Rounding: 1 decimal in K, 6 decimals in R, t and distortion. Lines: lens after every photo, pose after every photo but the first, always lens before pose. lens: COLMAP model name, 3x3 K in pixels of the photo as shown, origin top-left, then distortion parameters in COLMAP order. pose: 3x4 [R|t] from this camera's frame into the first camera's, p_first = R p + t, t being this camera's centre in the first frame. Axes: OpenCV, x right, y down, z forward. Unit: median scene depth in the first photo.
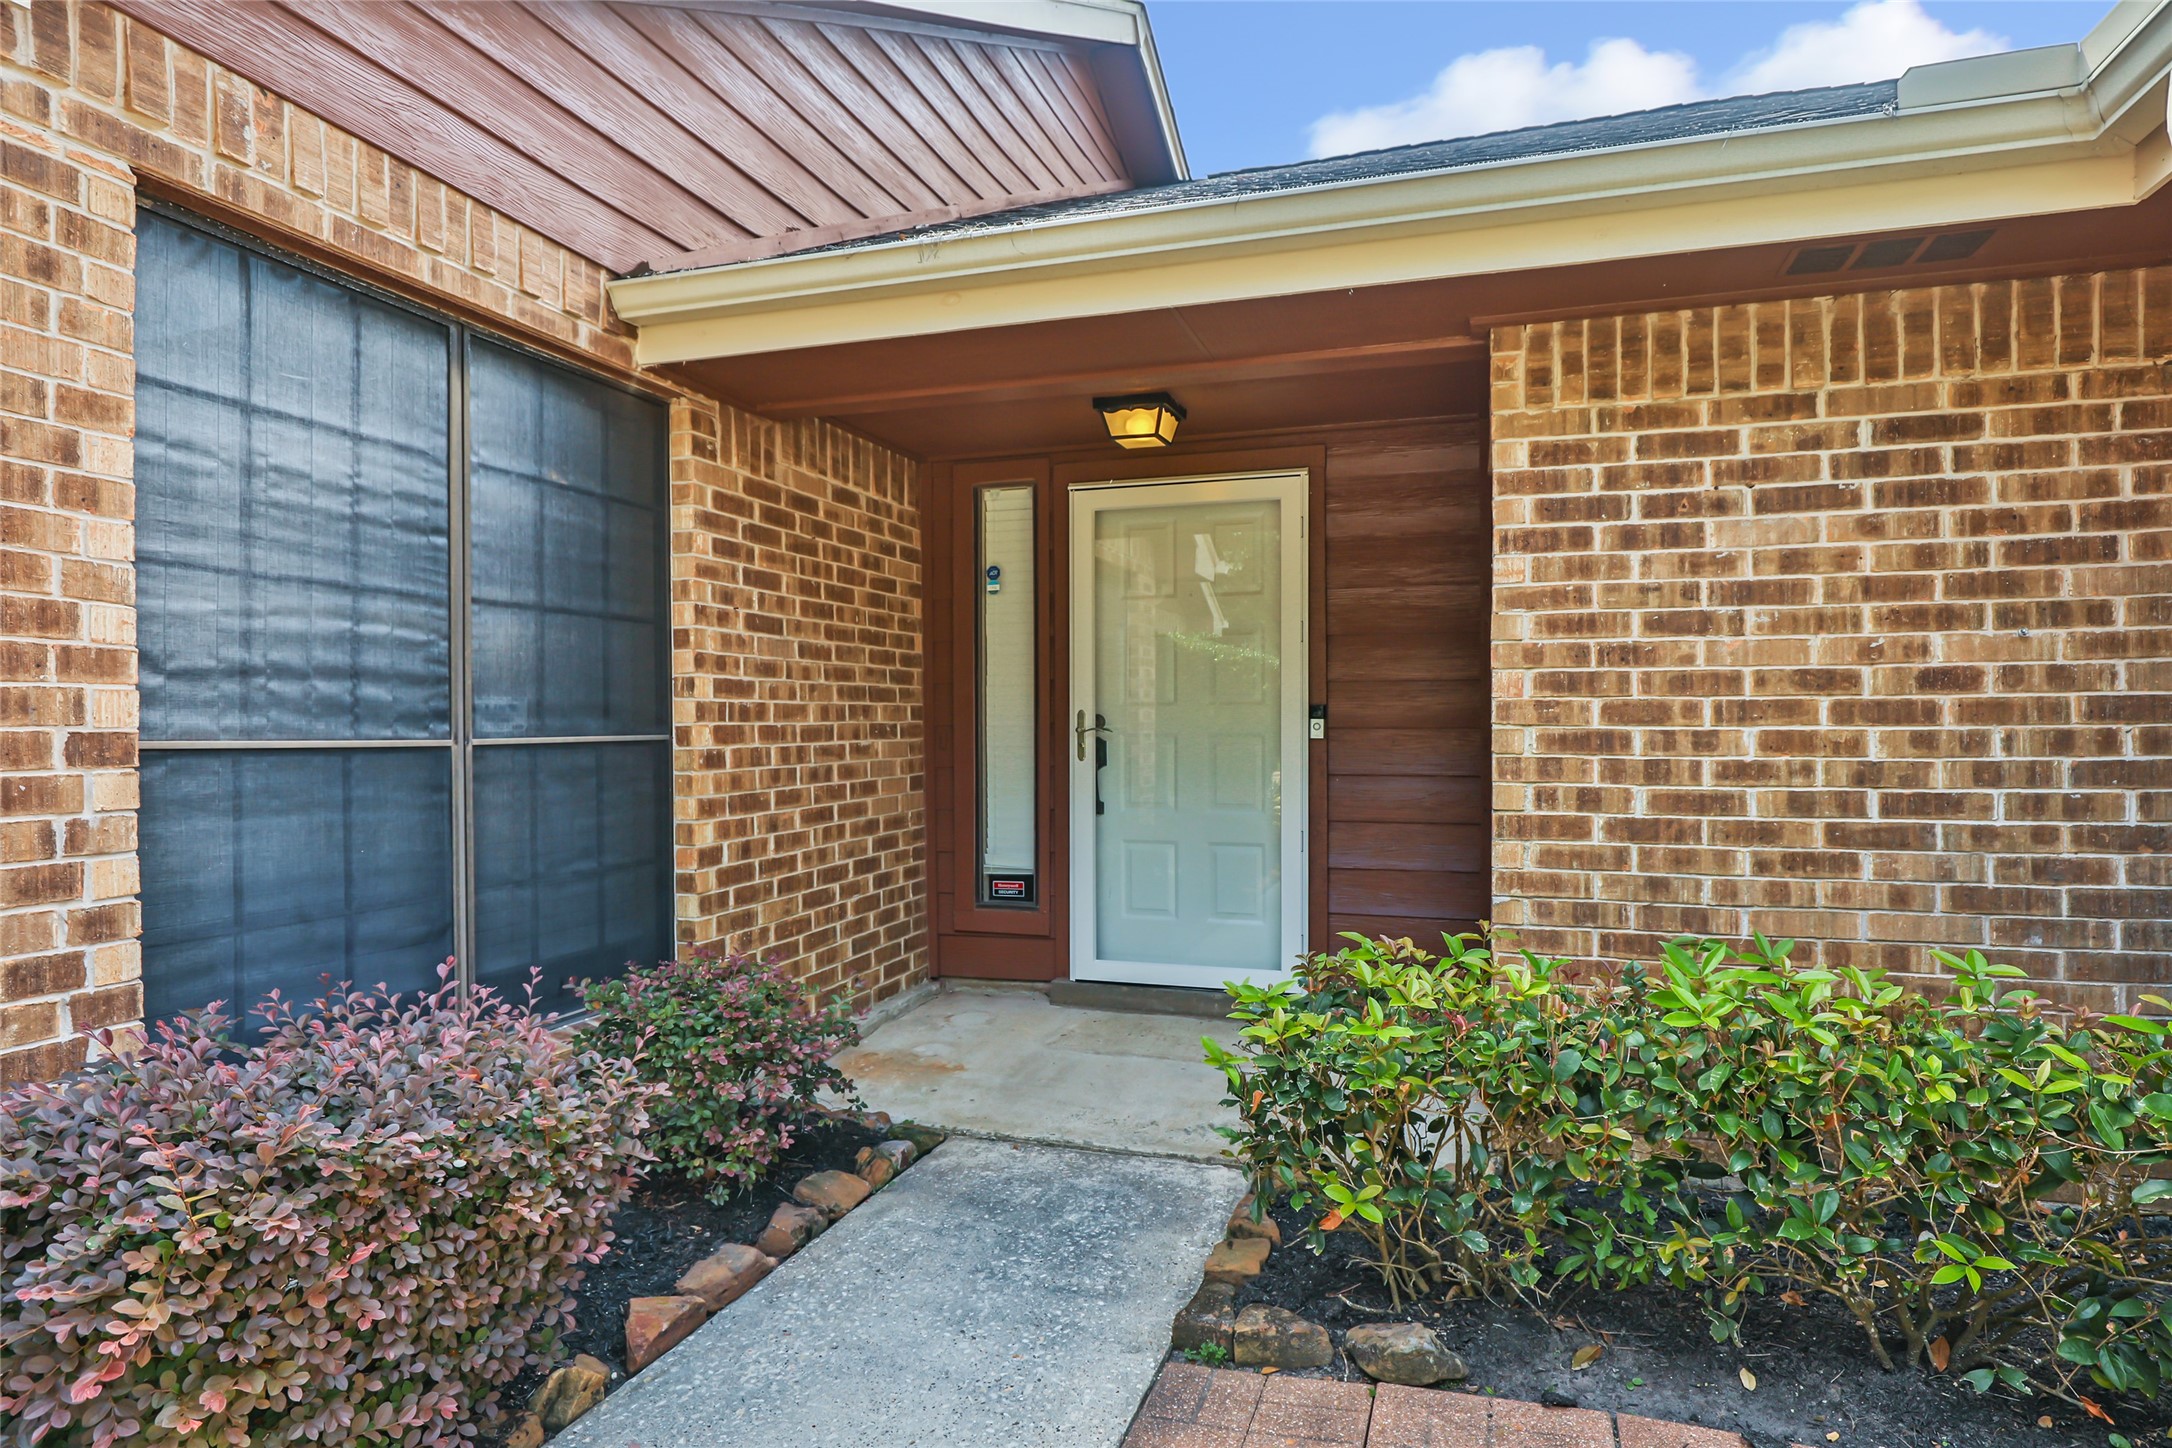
lens RADIAL K [[1179.3, 0, 1086.0], [0, 1179.3, 724.0], [0, 0, 1]] dist [-0.016589, 0.000693]
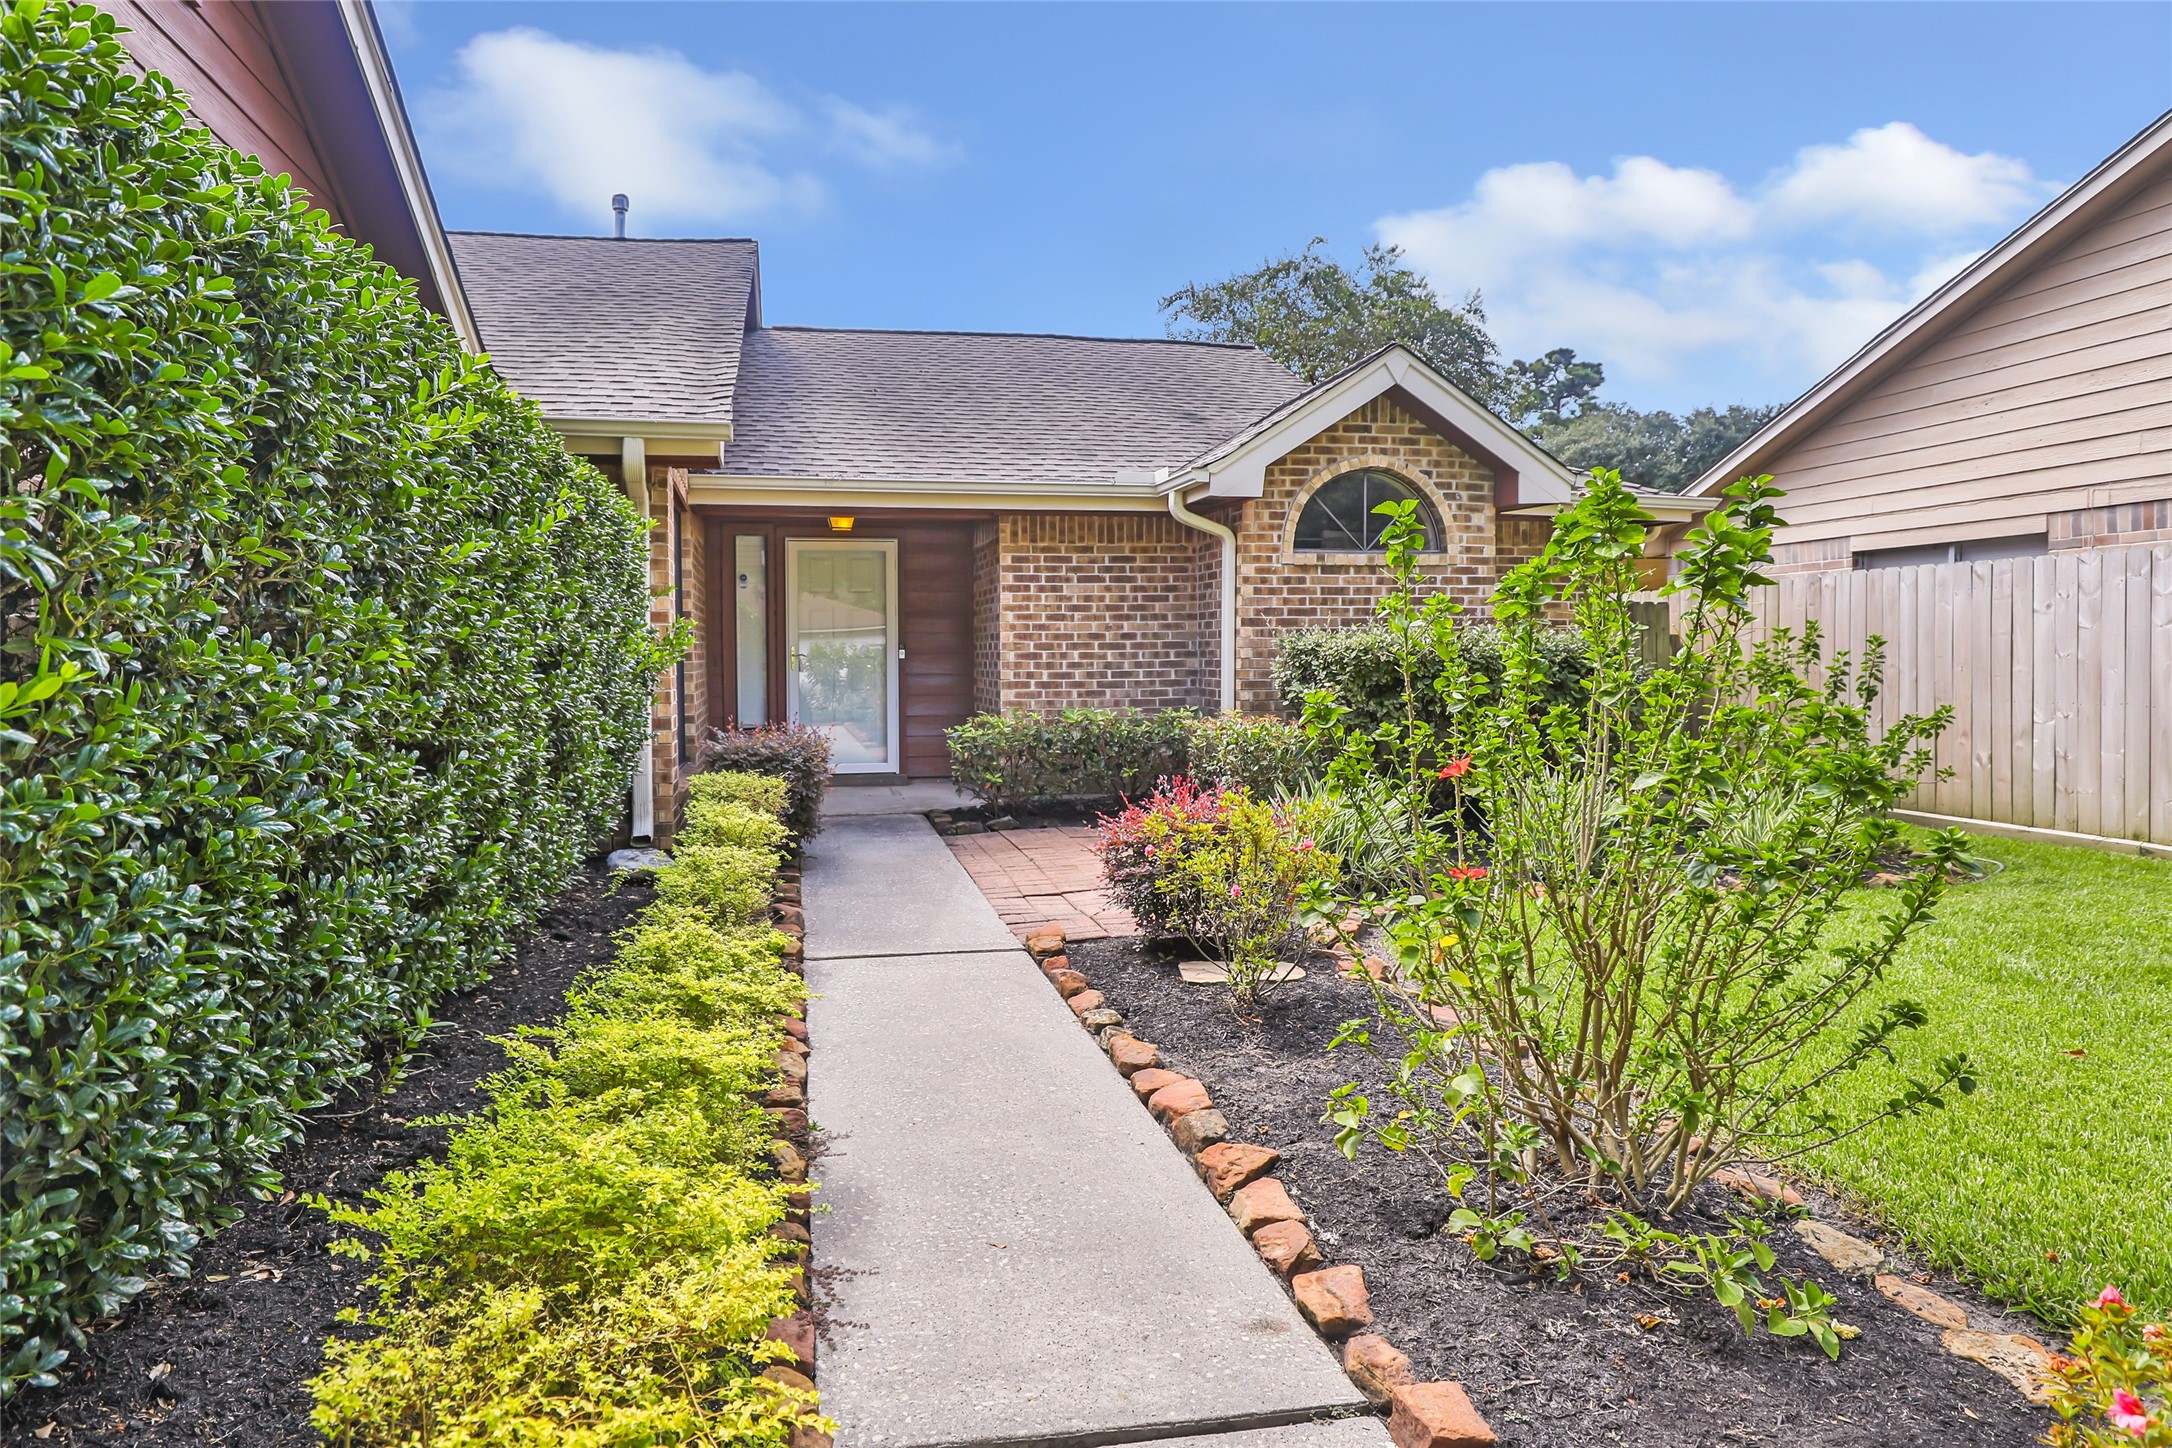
lens RADIAL K [[1324.7, 0, 984.2], [0, 1324.7, 665.8], [0, 0, 1]] dist [0.001590, 0.001039]
pose [[0.871336, -0.008198, 0.490619, -1.382304], [0.006530, 0.999966, 0.005112, 0.022576], [-0.490644, -0.001250, 0.871359, -1.960380]]
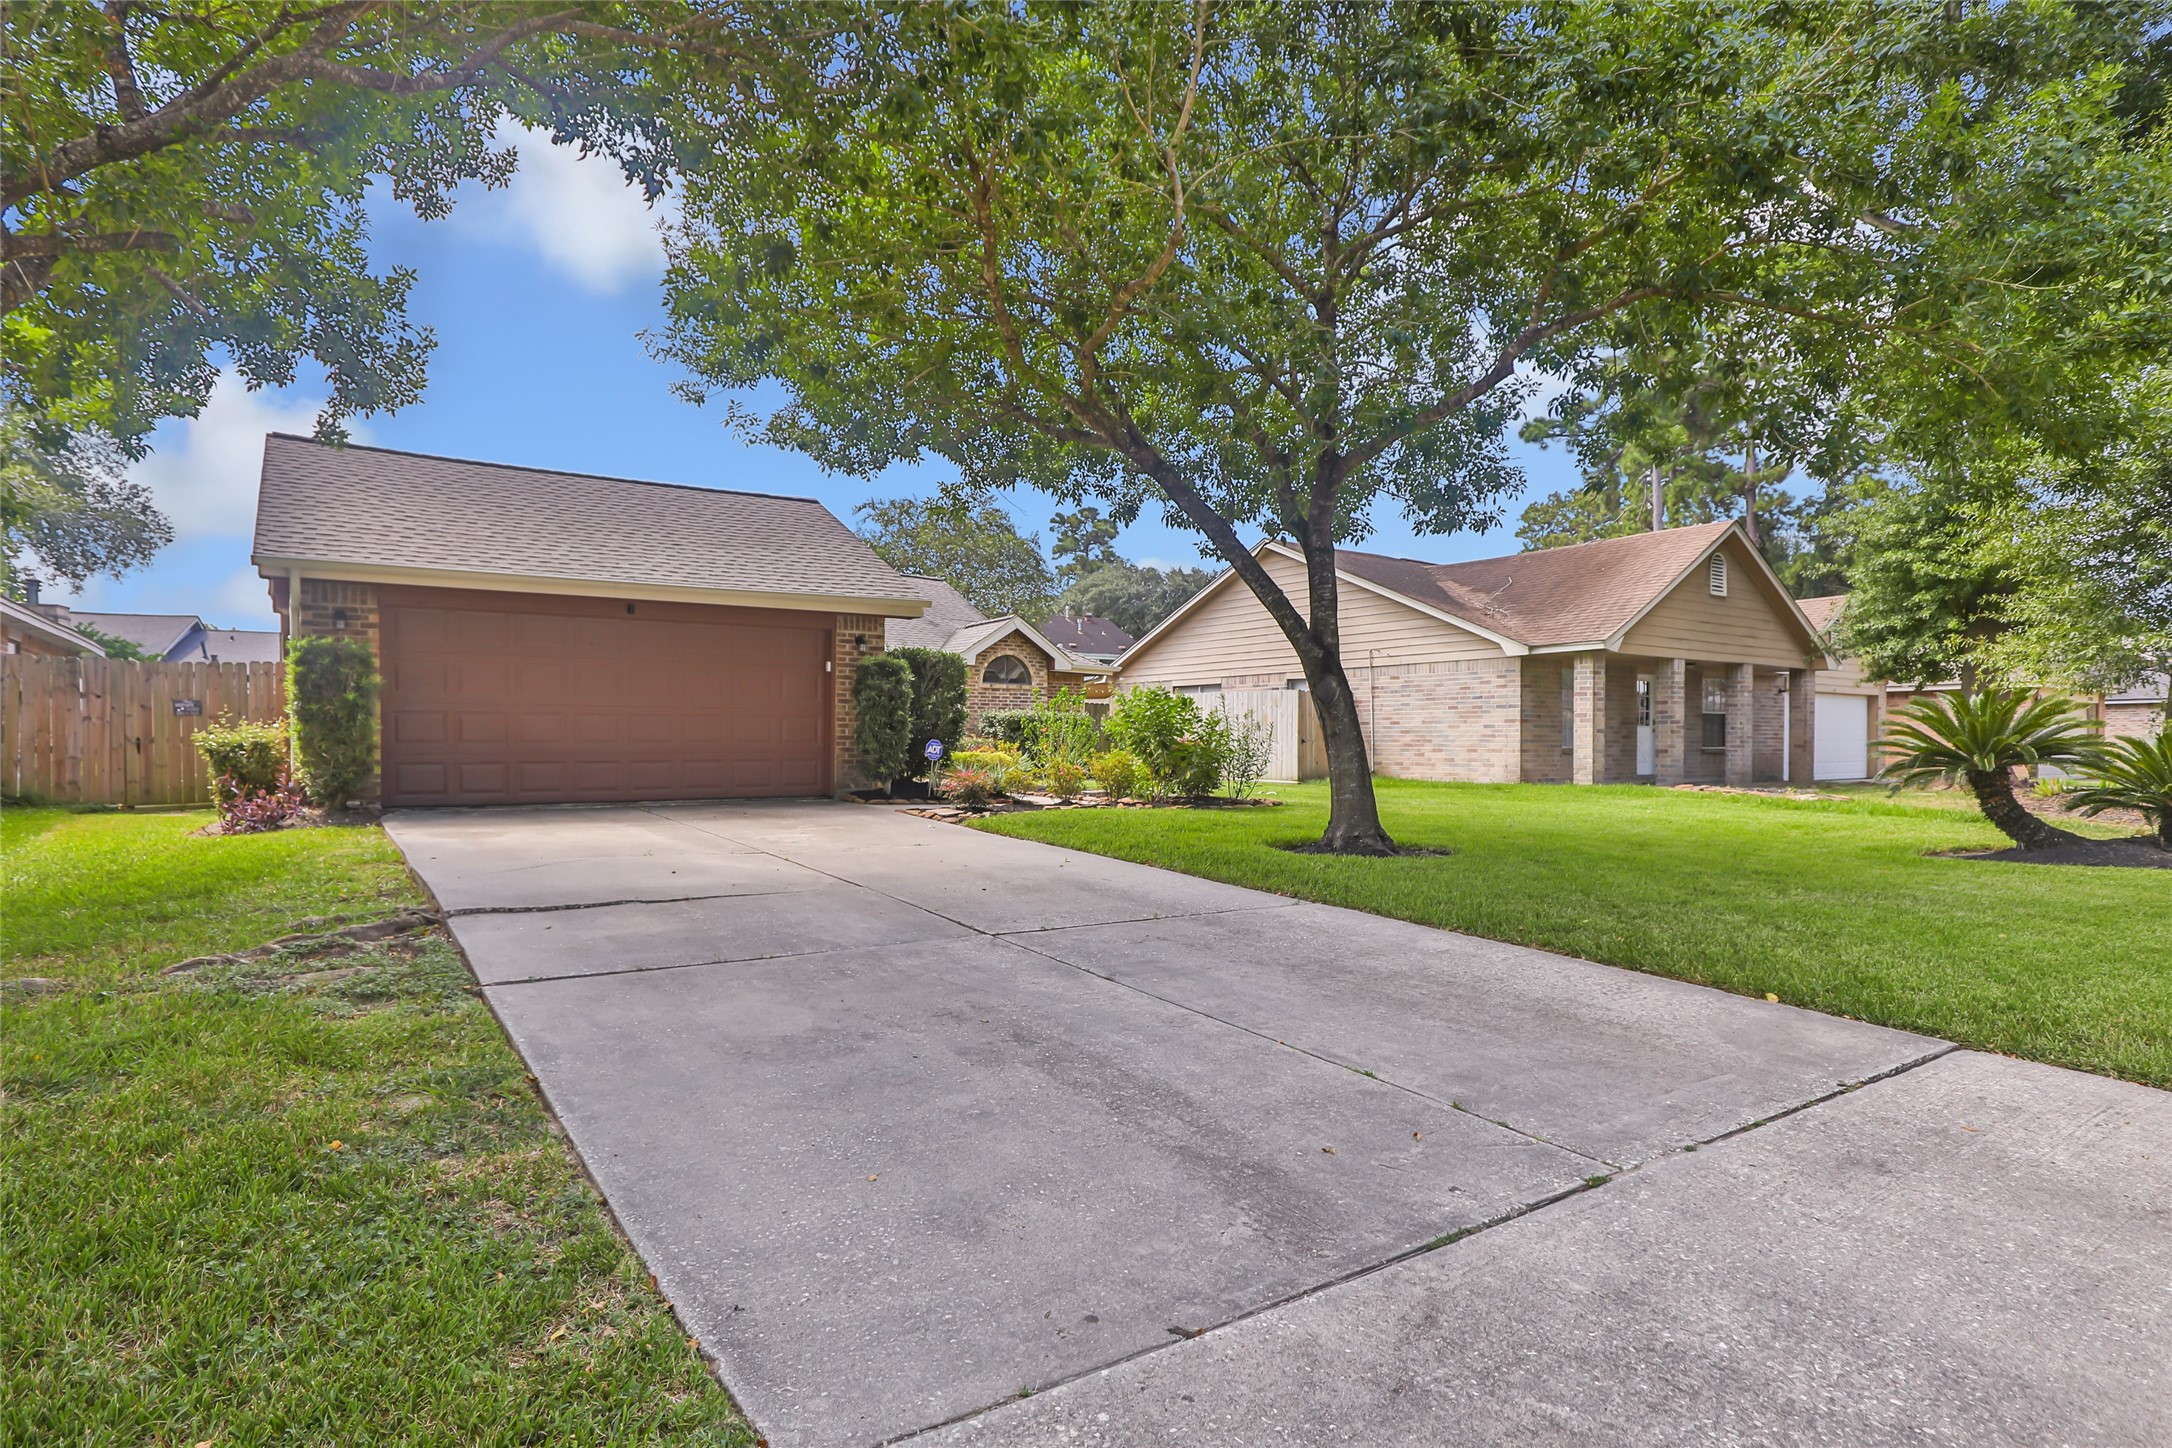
lens RADIAL K [[1179.3, 0, 1086.0], [0, 1179.3, 724.0], [0, 0, 1]] dist [-0.016589, 0.000693]
pose [[0.606009, 0.014229, 0.795331, -5.377617], [-0.004358, 0.999884, -0.014568, 0.171294], [-0.795446, 0.005362, 0.606000, -5.192139]]
